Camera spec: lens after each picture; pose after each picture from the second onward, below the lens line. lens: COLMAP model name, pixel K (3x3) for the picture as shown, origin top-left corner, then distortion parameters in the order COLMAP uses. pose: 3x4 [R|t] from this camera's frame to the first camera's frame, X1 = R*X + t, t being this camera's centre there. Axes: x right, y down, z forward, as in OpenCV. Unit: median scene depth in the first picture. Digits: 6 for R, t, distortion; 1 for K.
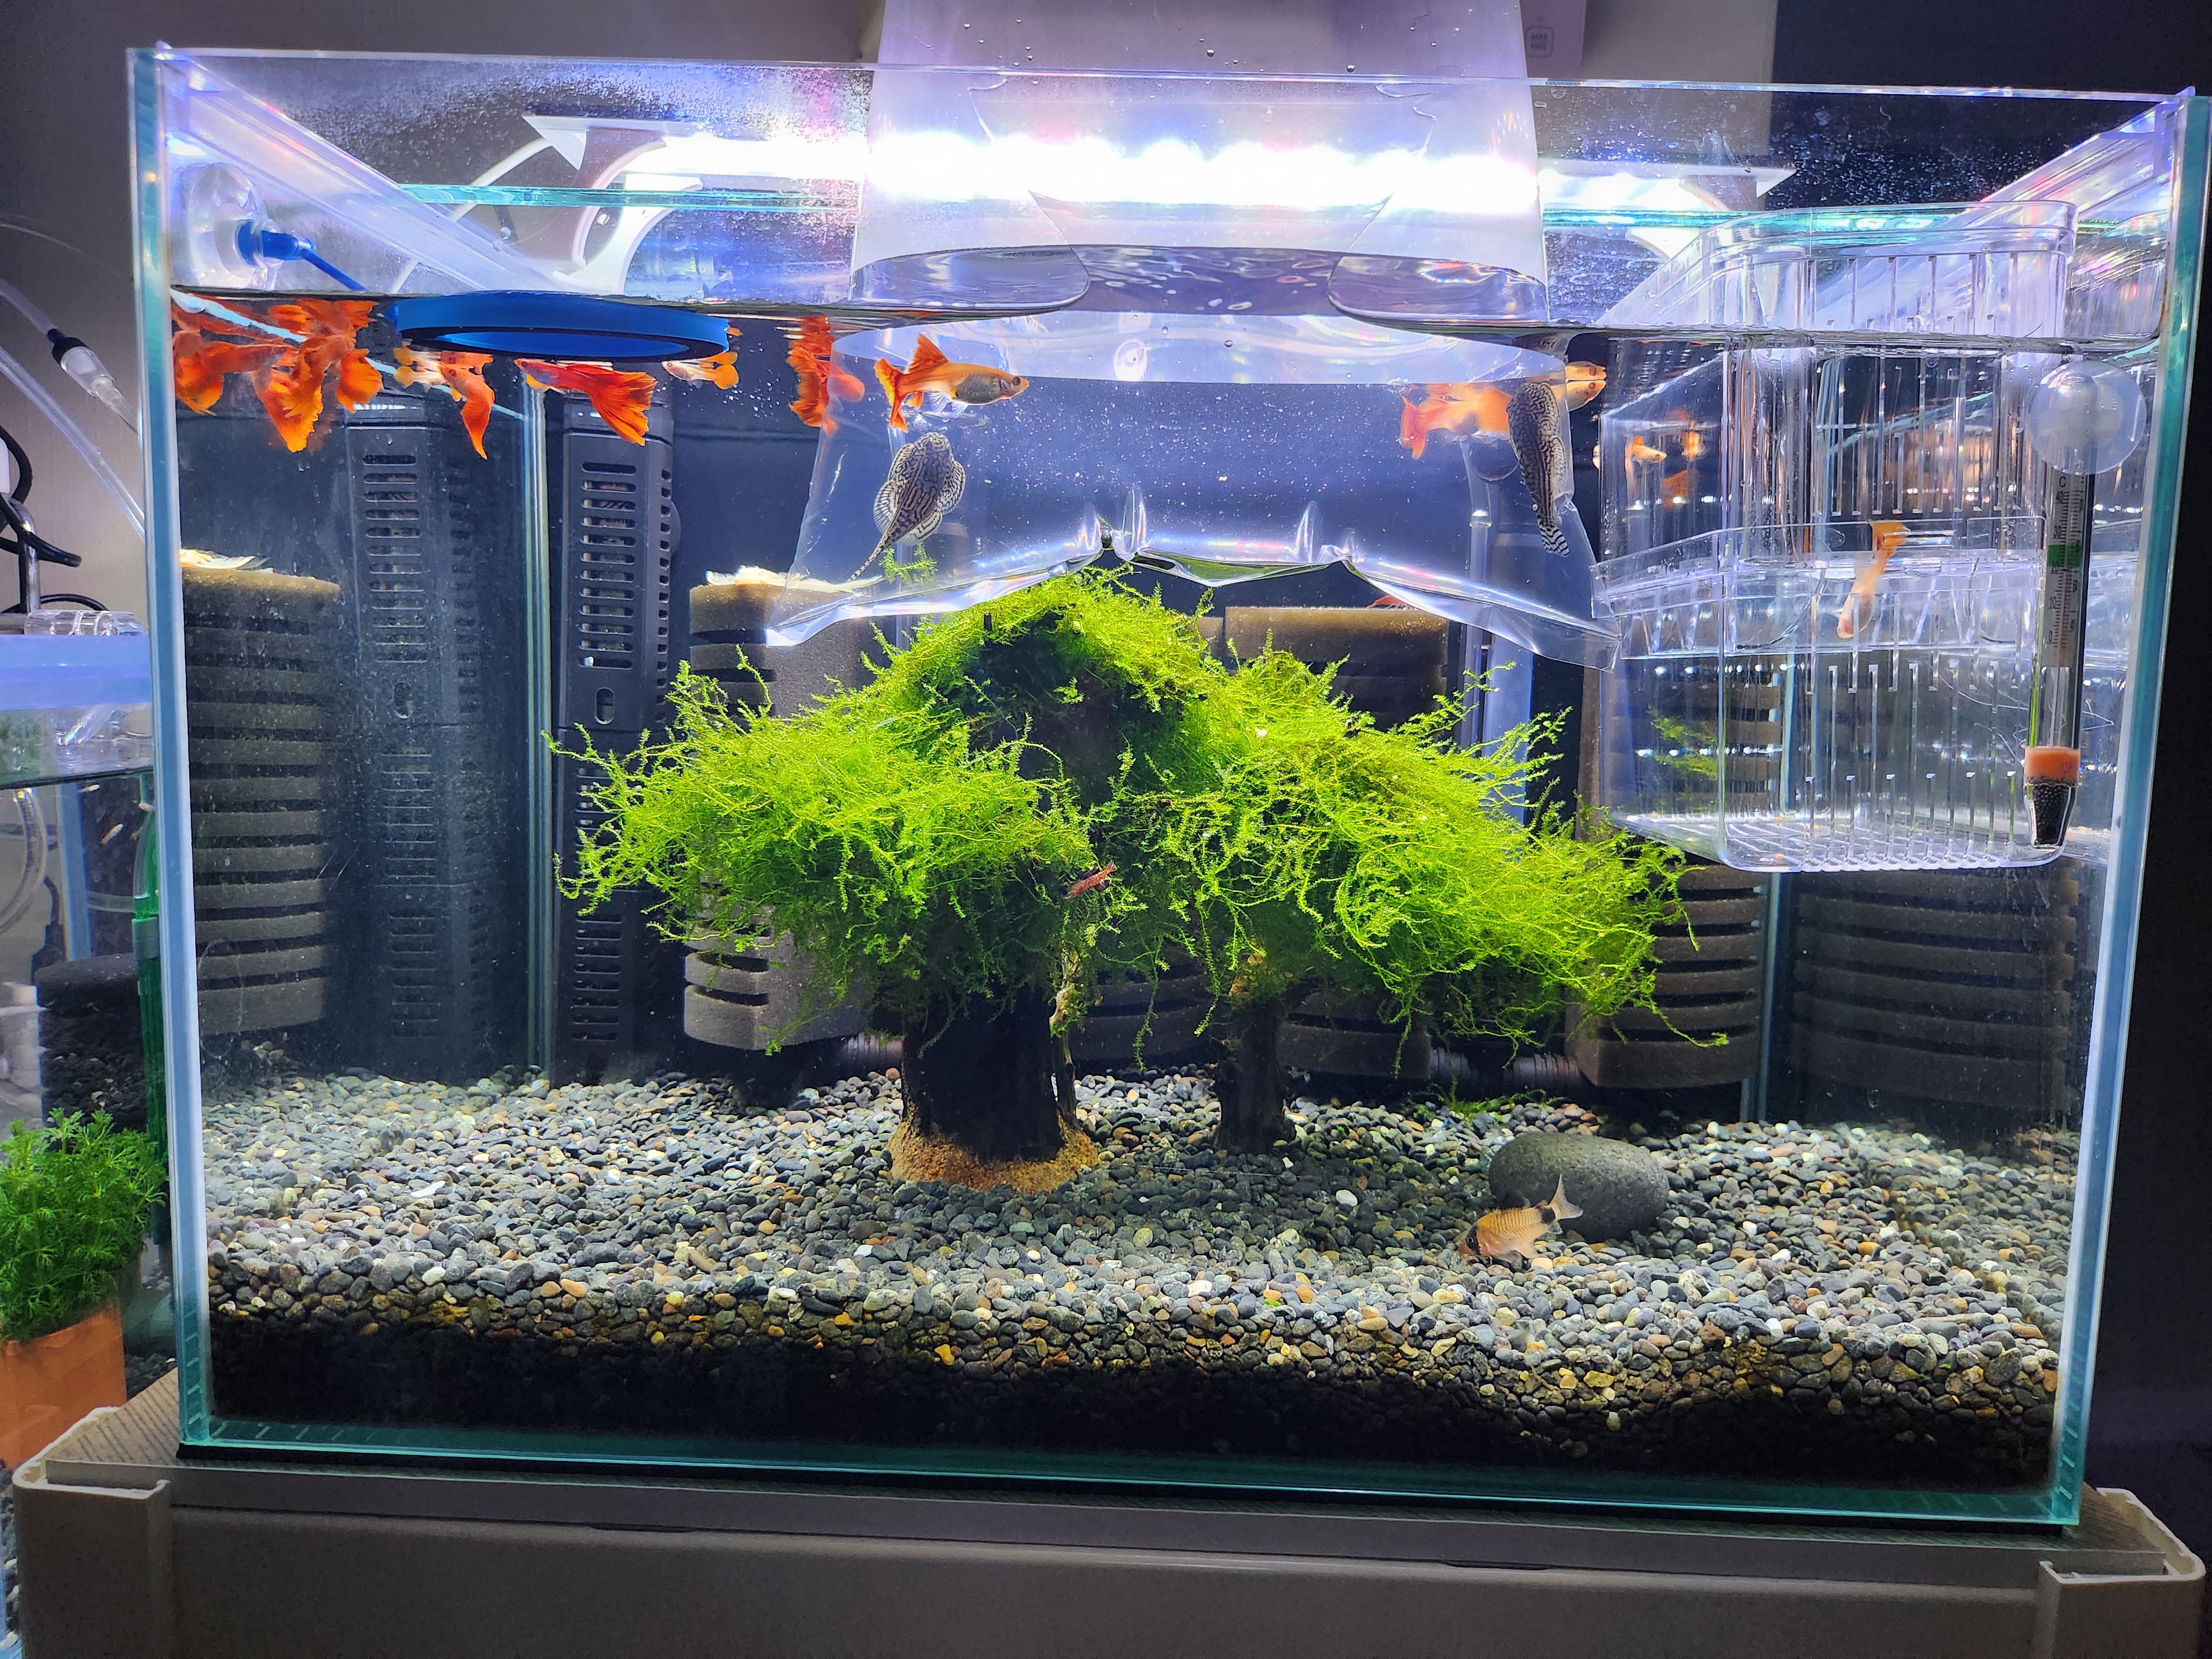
lens RADIAL K [[1526.2, 0, 1106.0], [0, 1526.2, 829.5], [0, 0, 1]] dist [-0.022976, -0.001987]
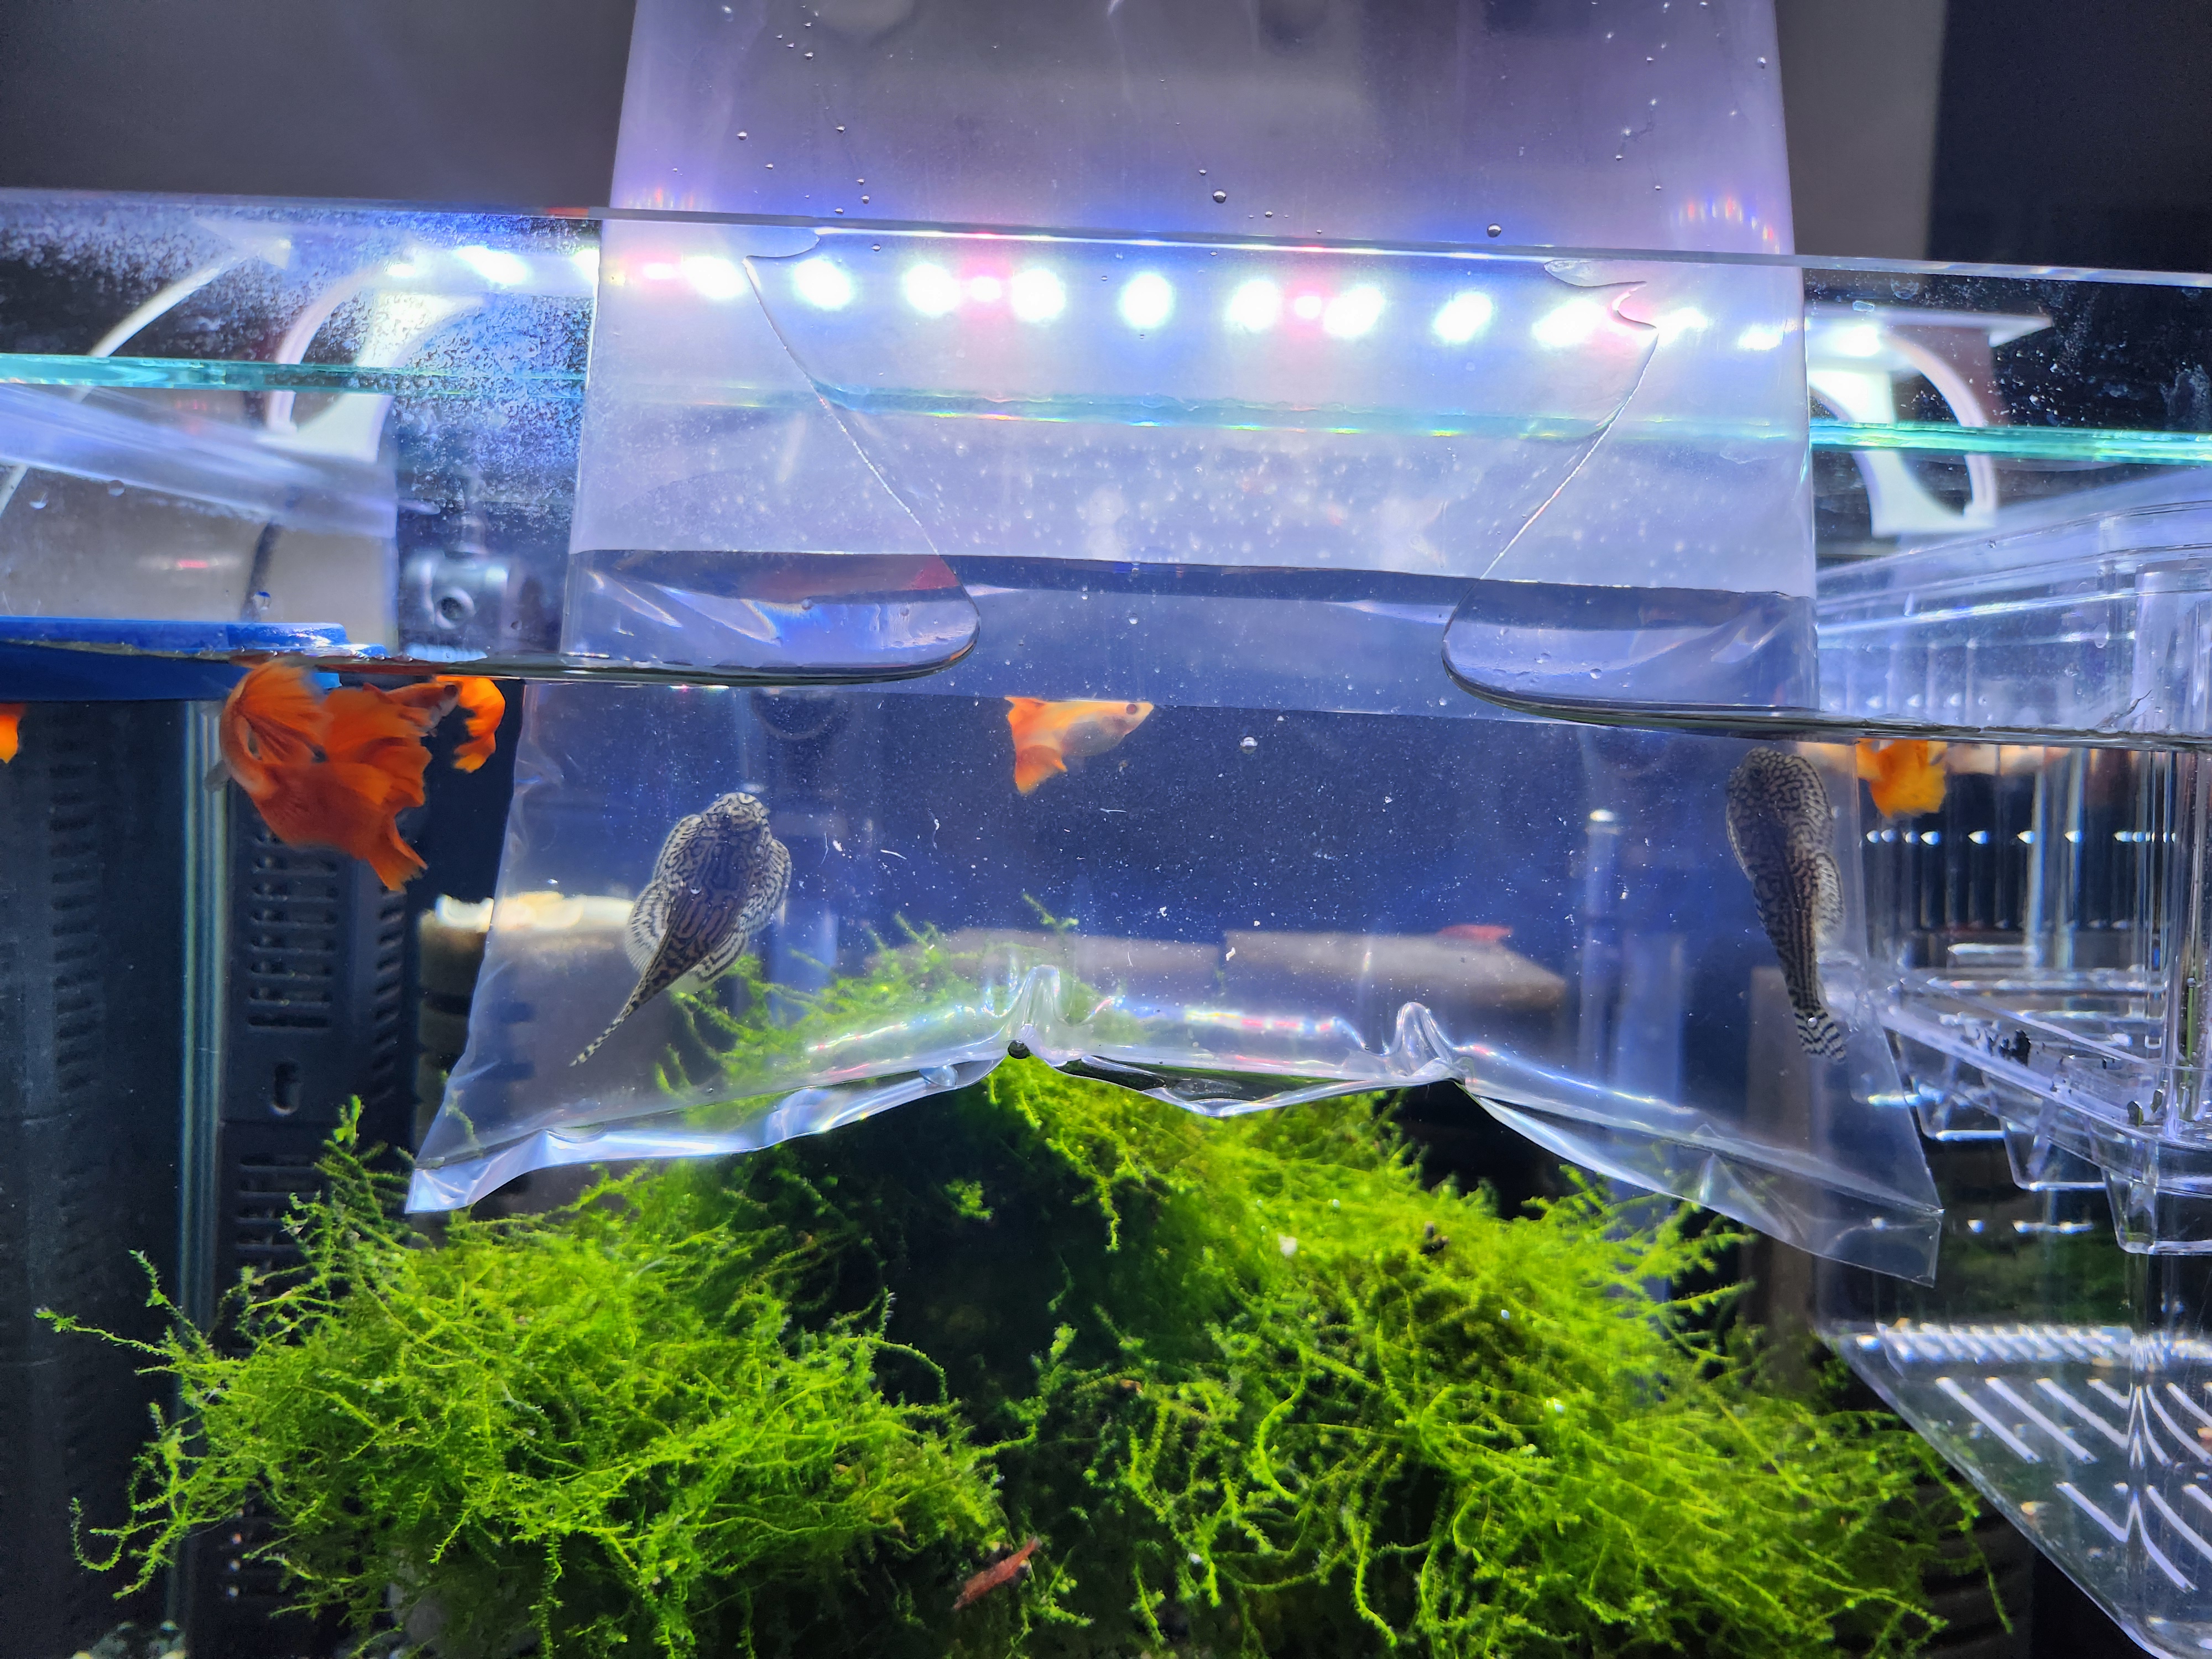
lens RADIAL K [[1526.2, 0, 1106.0], [0, 1526.2, 829.5], [0, 0, 1]] dist [-0.022976, -0.001987]
pose [[0.999815, 0.010886, 0.015881, 0.033093], [-0.010390, 0.999466, -0.030996, -0.385809], [-0.016210, 0.030825, 0.999393, 0.713161]]
